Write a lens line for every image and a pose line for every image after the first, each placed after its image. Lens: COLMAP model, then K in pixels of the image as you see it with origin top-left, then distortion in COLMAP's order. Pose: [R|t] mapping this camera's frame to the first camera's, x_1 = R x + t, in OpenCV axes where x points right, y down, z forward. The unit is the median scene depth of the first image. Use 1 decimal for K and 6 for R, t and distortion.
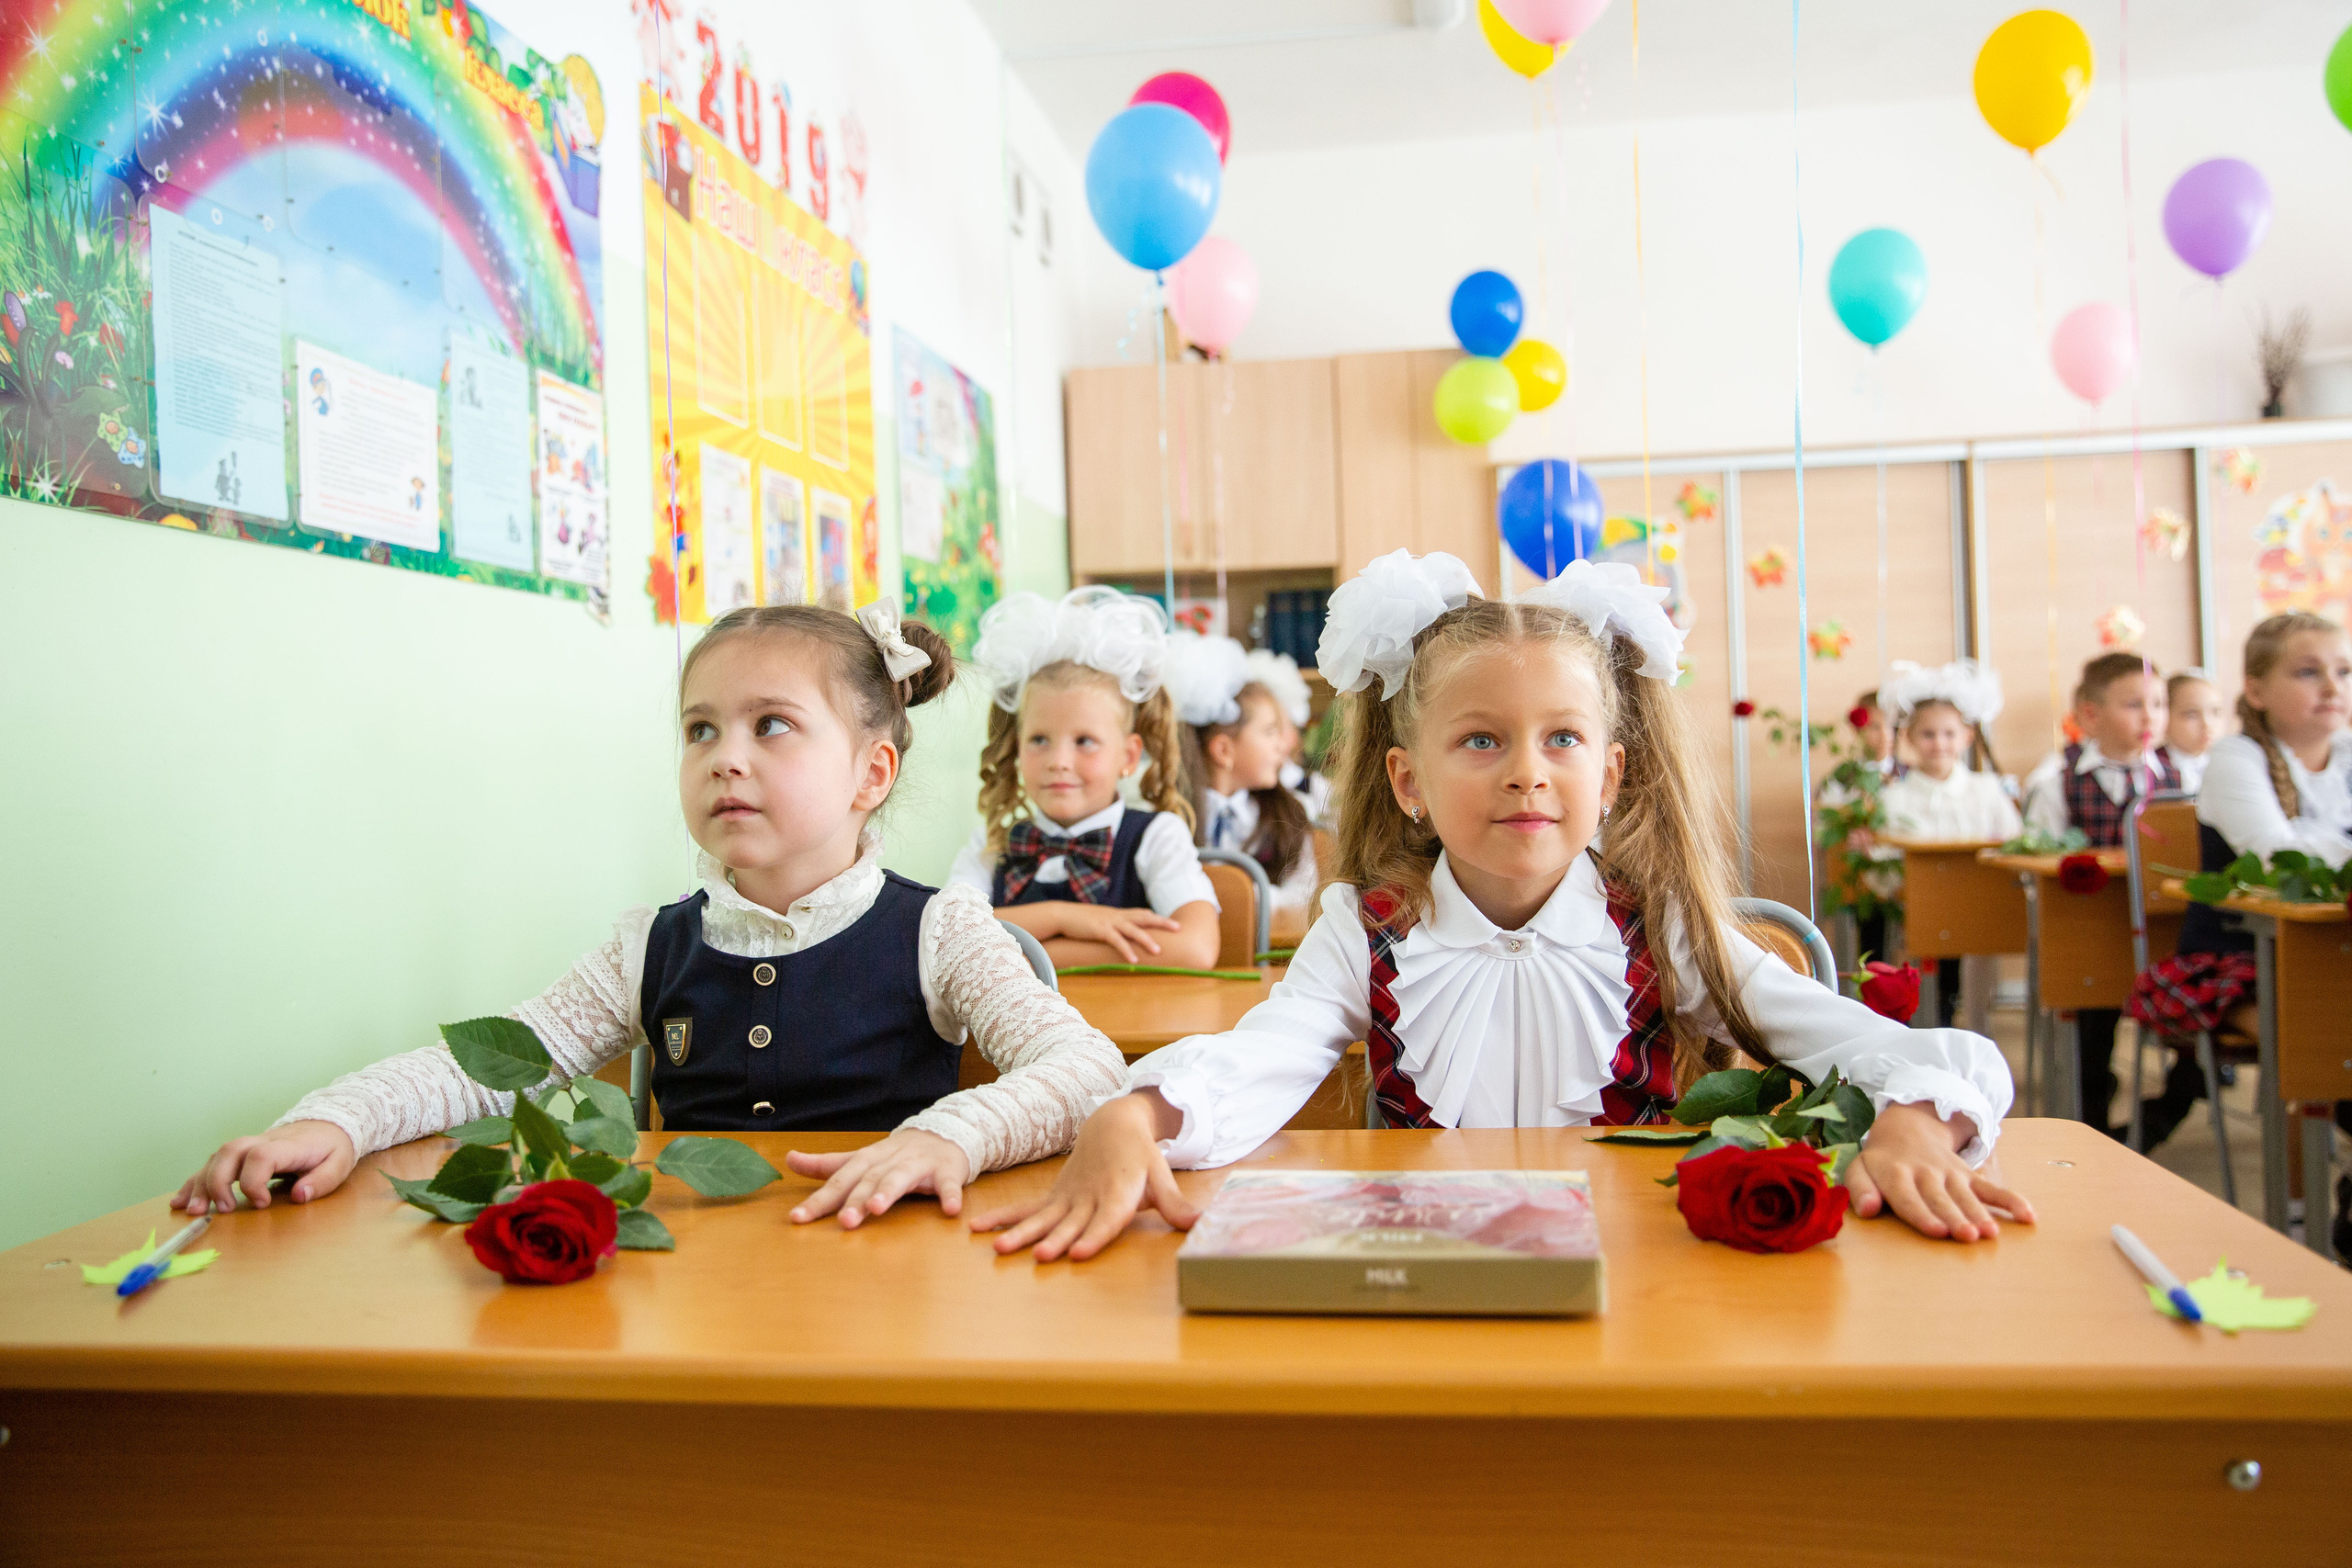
lens RADIAL K [[1860.8, 0, 1176.0], [0, 1860.8, 784.0], [0, 0, 1]] dist [-0.001846, 0.001624]
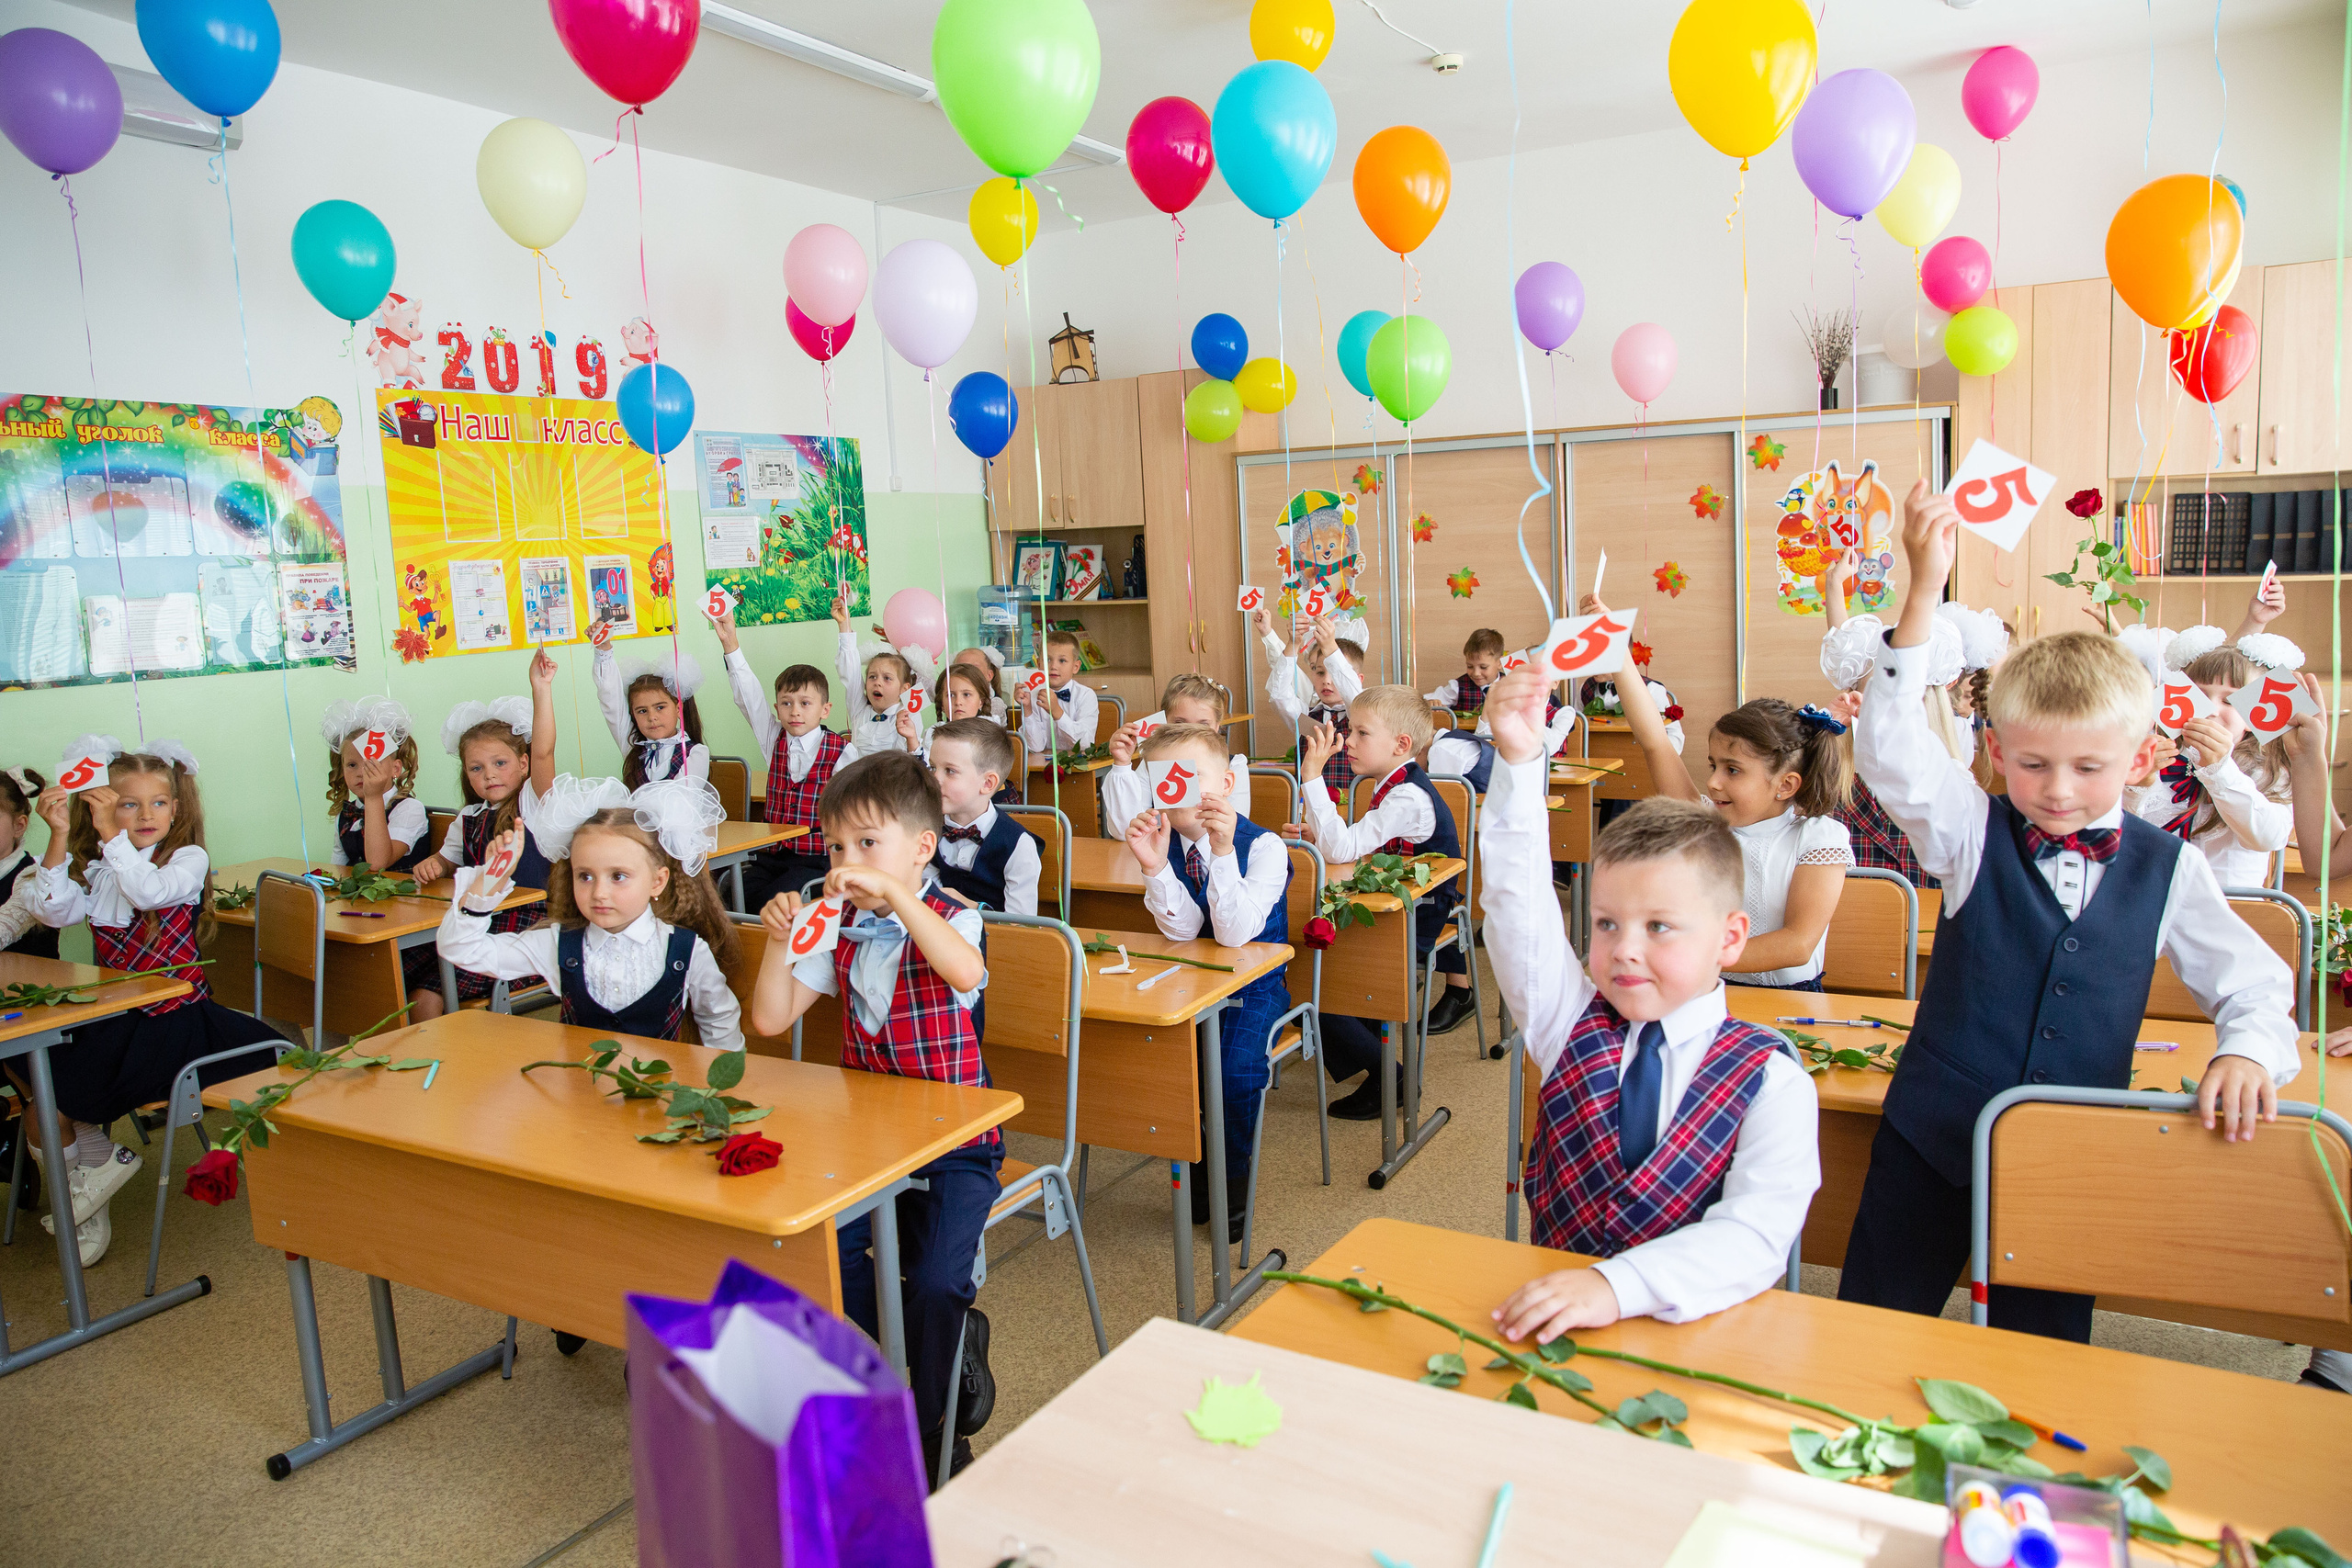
lens RADIAL K [[1607.1, 0, 1176.0], [0, 1607.1, 784.0], [0, 0, 1]] dist [-0.008221, 0.004637]
pose [[0.918135, 0.052922, -0.392719, 1.305522], [0.008644, 0.988132, 0.153366, -0.238662], [0.396174, -0.144205, 0.906780, -0.298383]]
